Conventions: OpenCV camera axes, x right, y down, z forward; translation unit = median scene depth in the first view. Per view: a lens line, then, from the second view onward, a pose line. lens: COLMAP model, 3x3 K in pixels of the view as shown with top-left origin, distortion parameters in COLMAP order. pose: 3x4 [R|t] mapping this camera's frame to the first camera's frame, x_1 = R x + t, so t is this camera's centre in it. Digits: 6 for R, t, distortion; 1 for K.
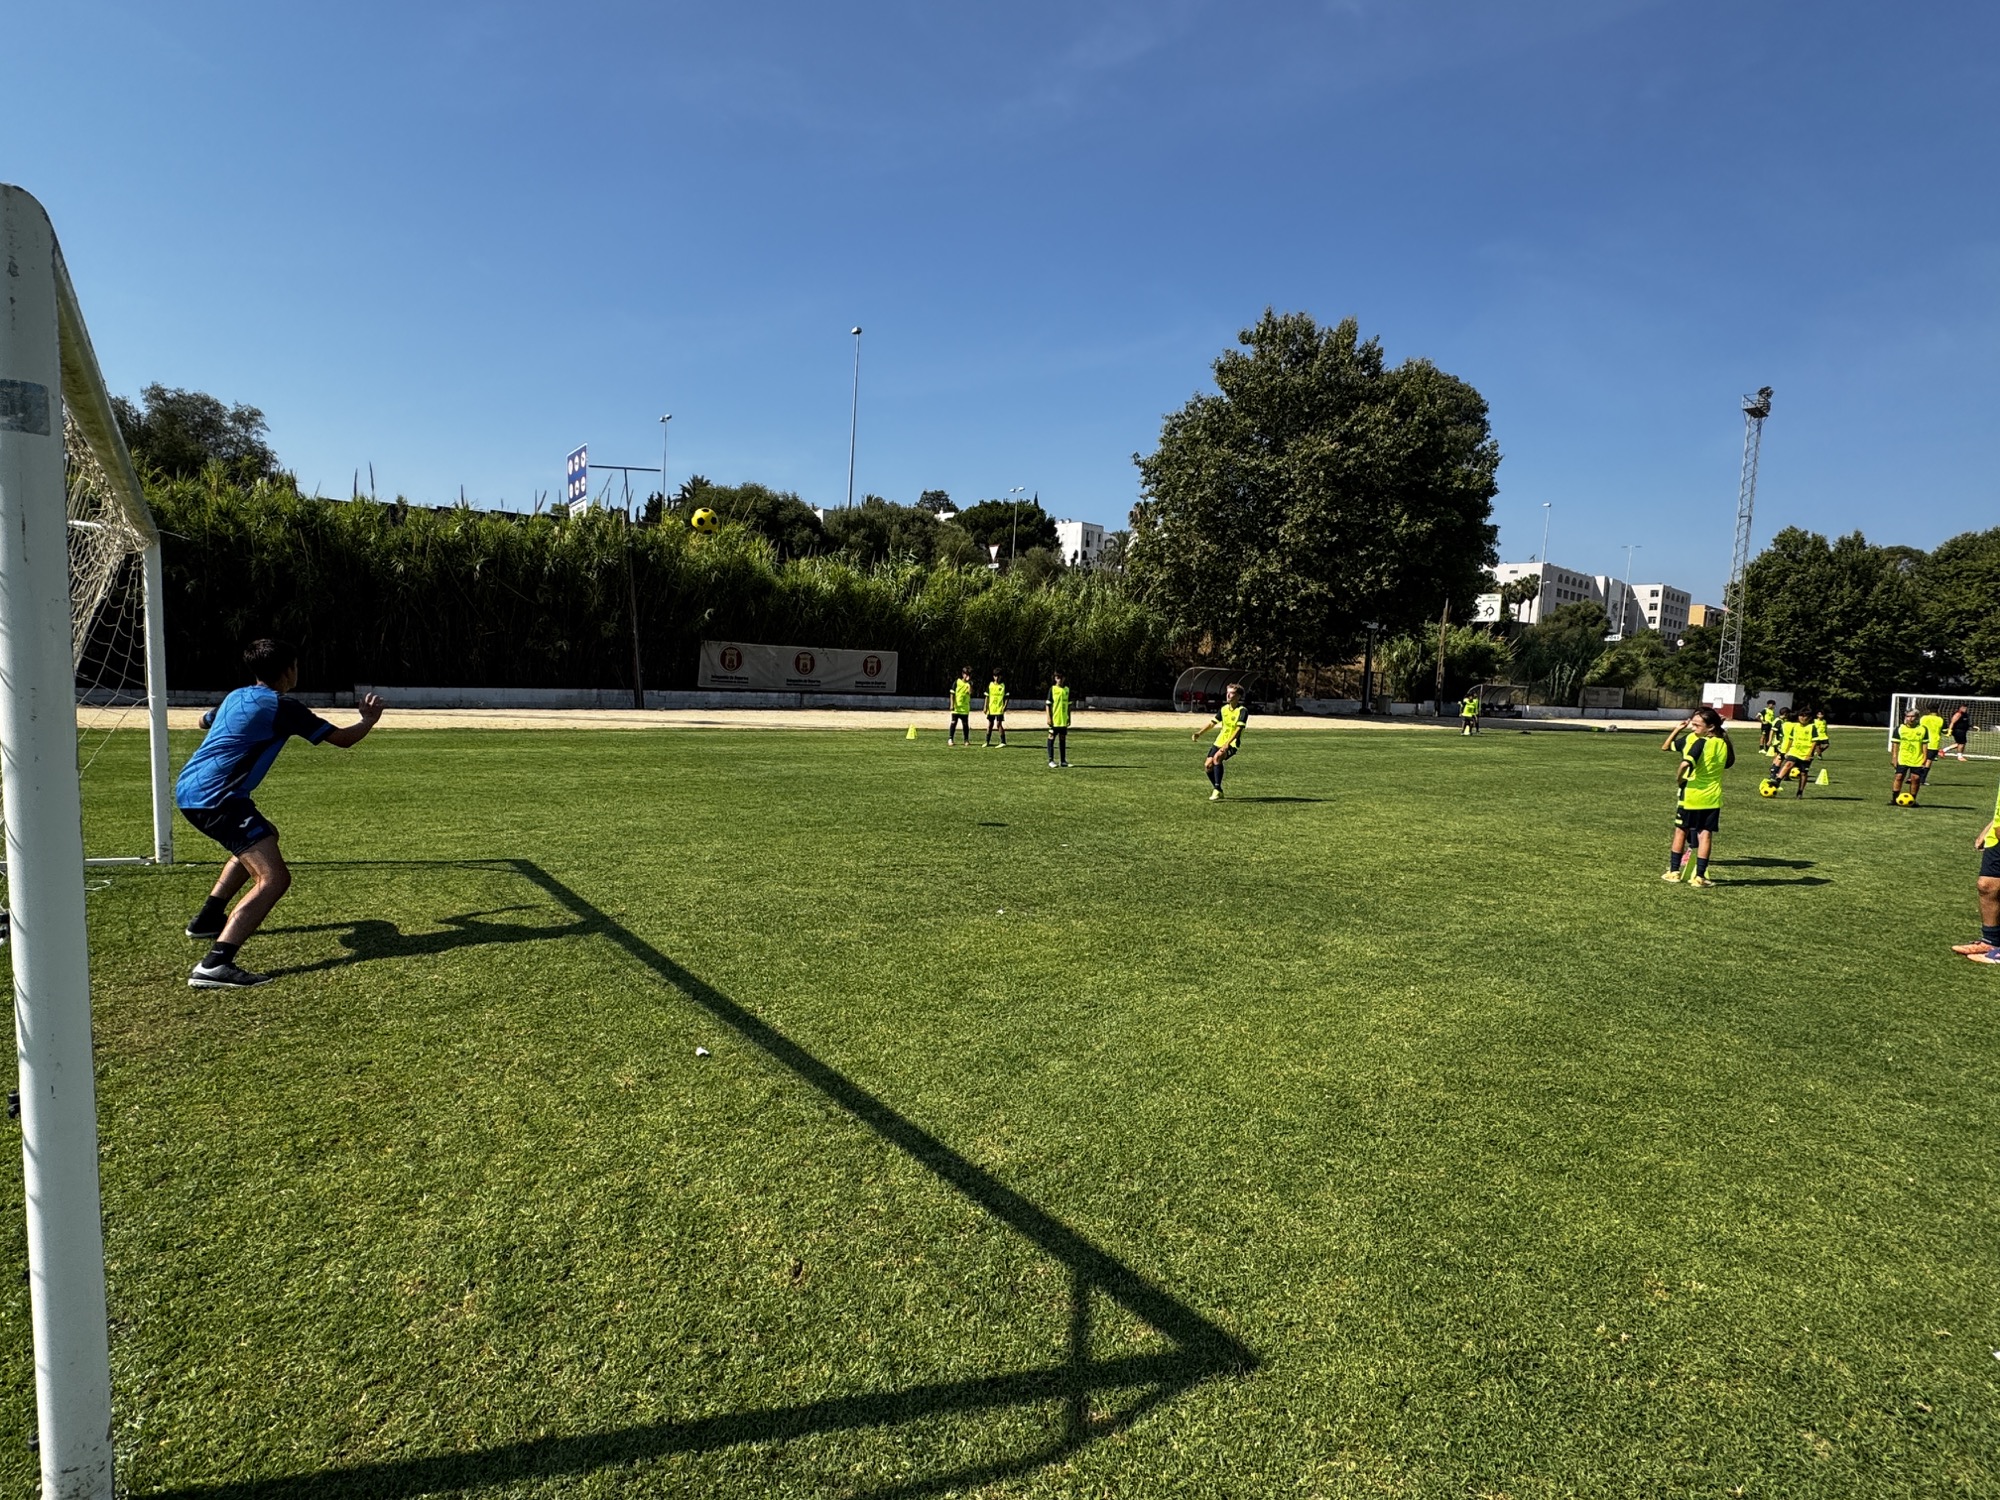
lens RADIAL K [[1050.0, 0, 1000.0], [0, 1050.0, 750.0], [0, 0, 1]] dist [0.001820, -0.000691]
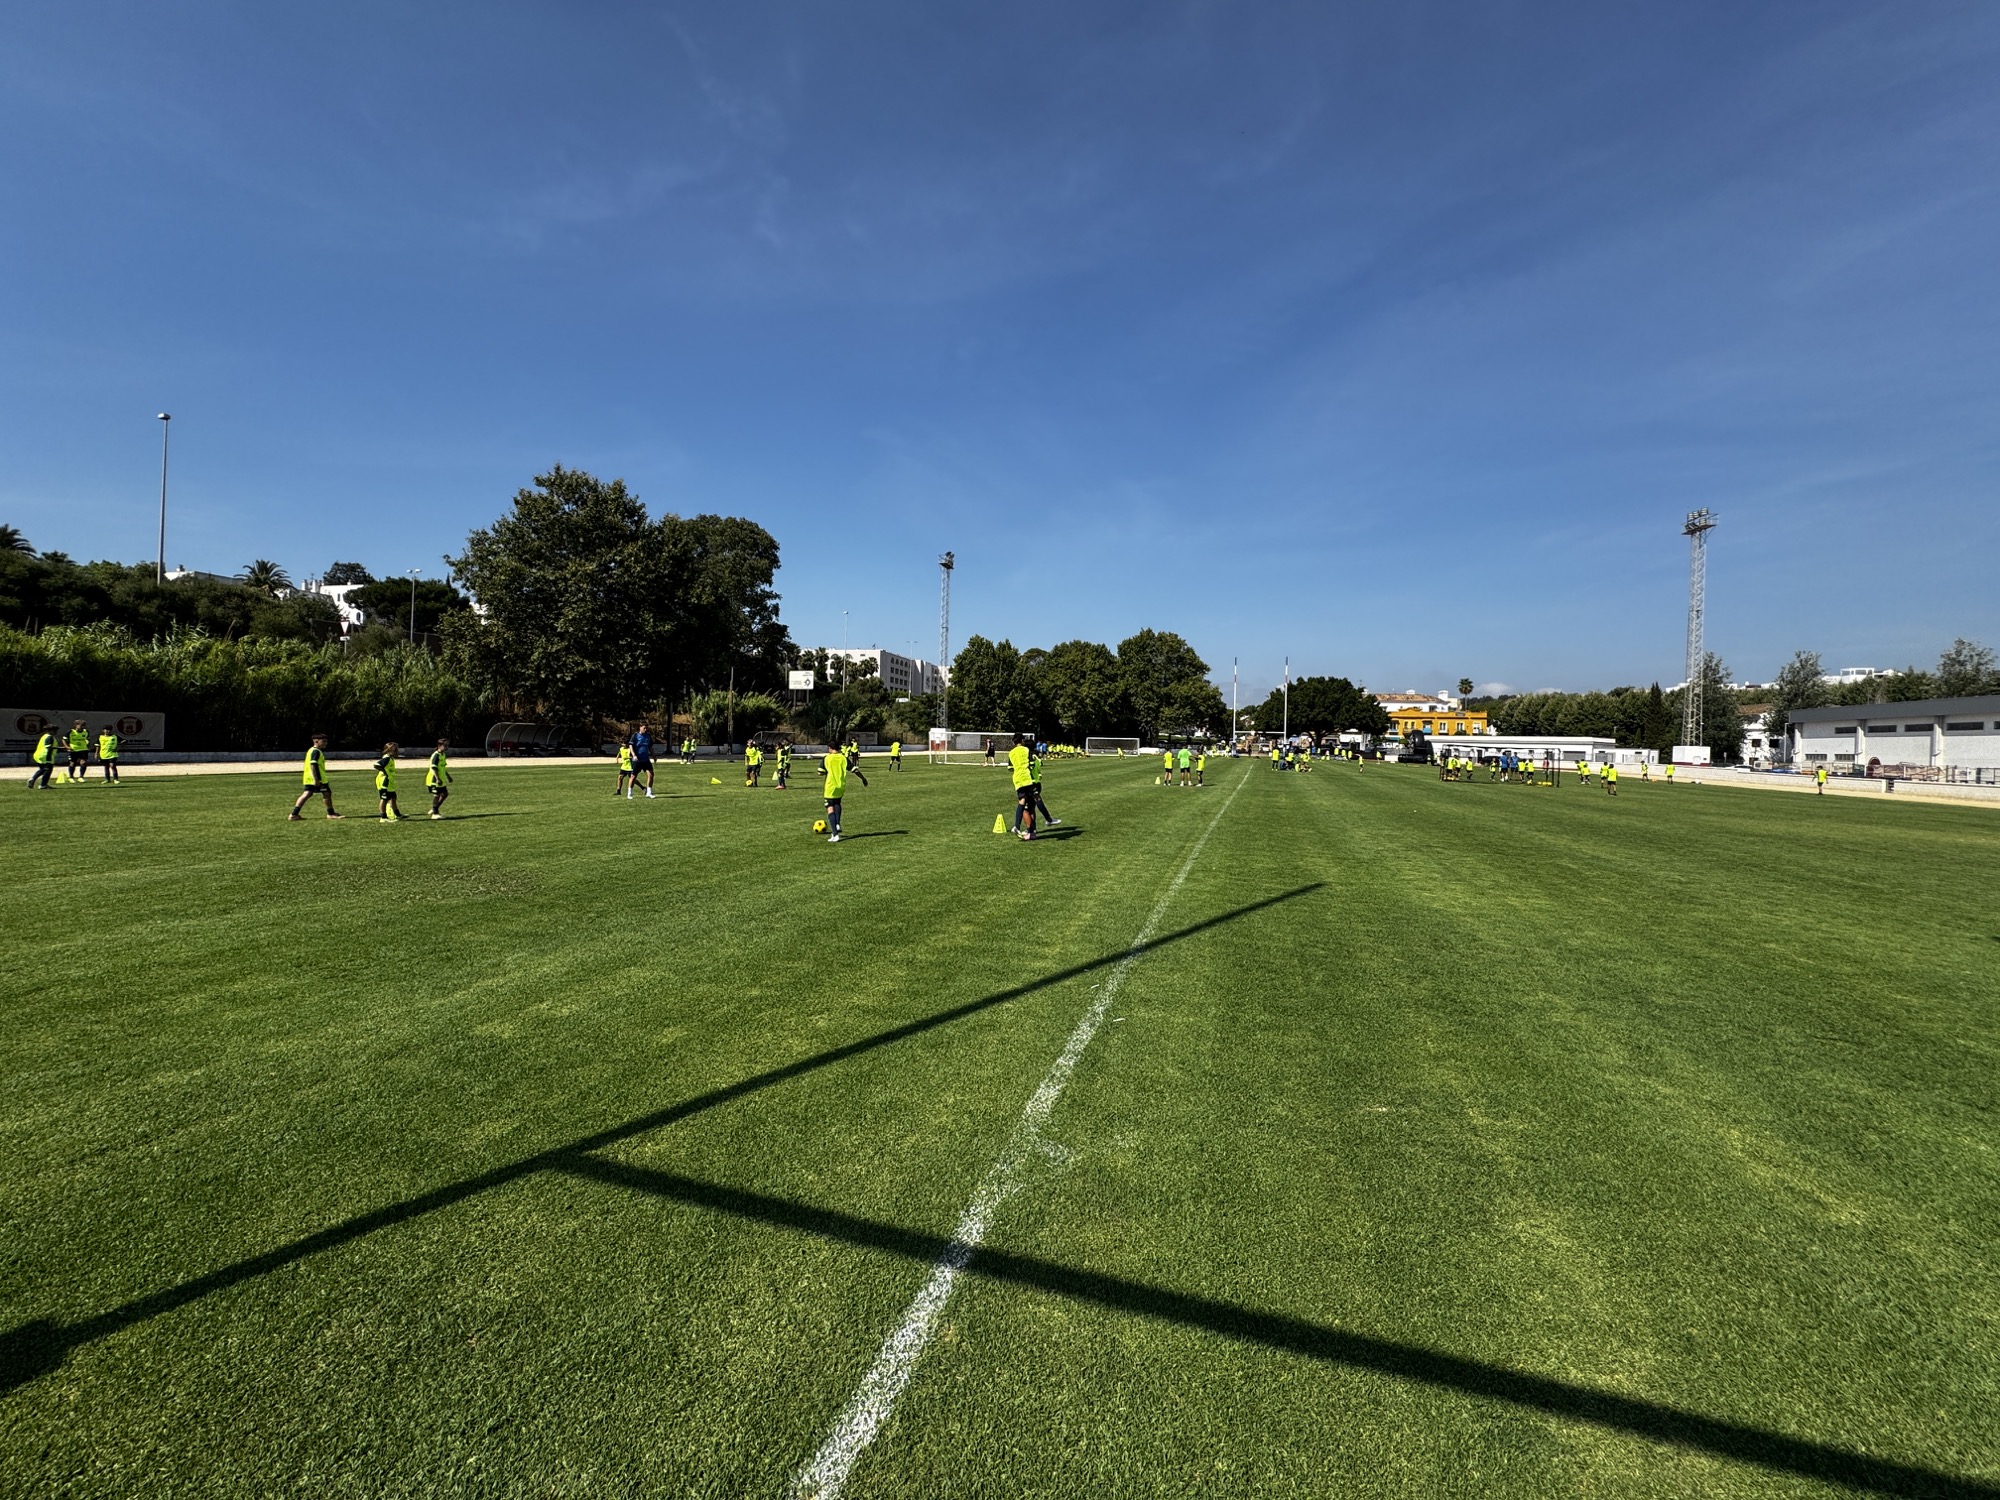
lens RADIAL K [[803.5, 0, 1000.0], [0, 803.5, 750.0], [0, 0, 1]] dist [-0.001811, -0.000442]
pose [[0.829864, -0.033401, 0.556965, 0.105514], [0.057729, 0.997989, -0.026166, 0.013266], [-0.554971, 0.053867, 0.830124, -0.138288]]
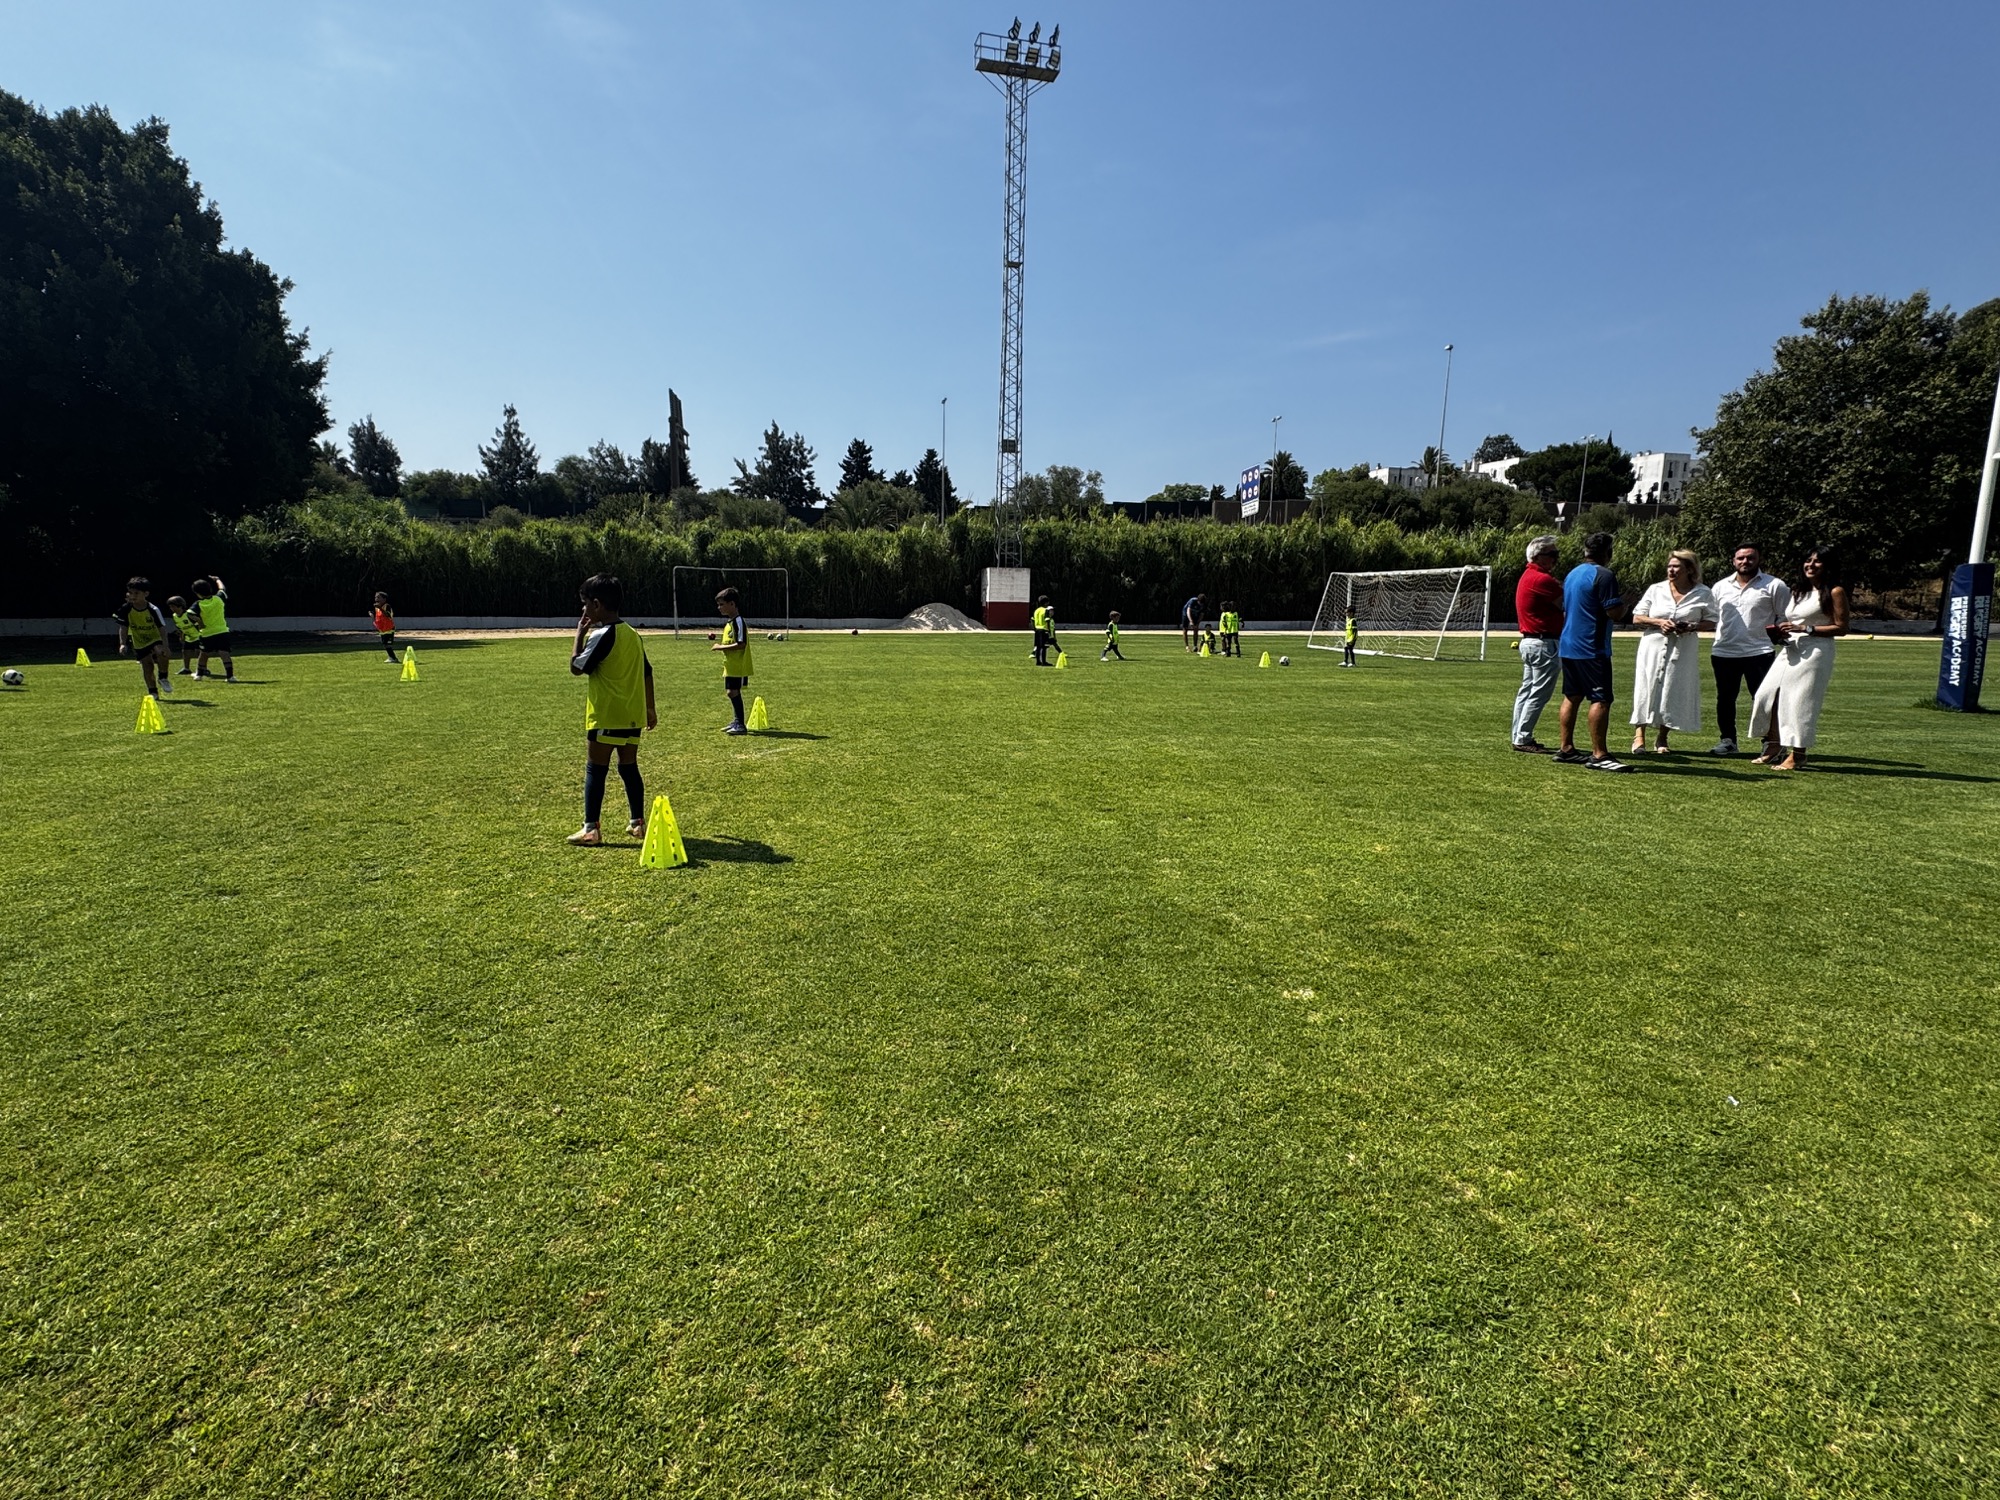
lens RADIAL K [[958.1, 0, 1000.0], [0, 958.1, 750.0], [0, 0, 1]] dist [-0.011710, -0.000756]
pose [[0.863759, 0.045512, -0.501845, 0.000126], [-0.012762, 0.997569, 0.068503, 0.028038], [0.503743, -0.052766, 0.862241, -0.333801]]
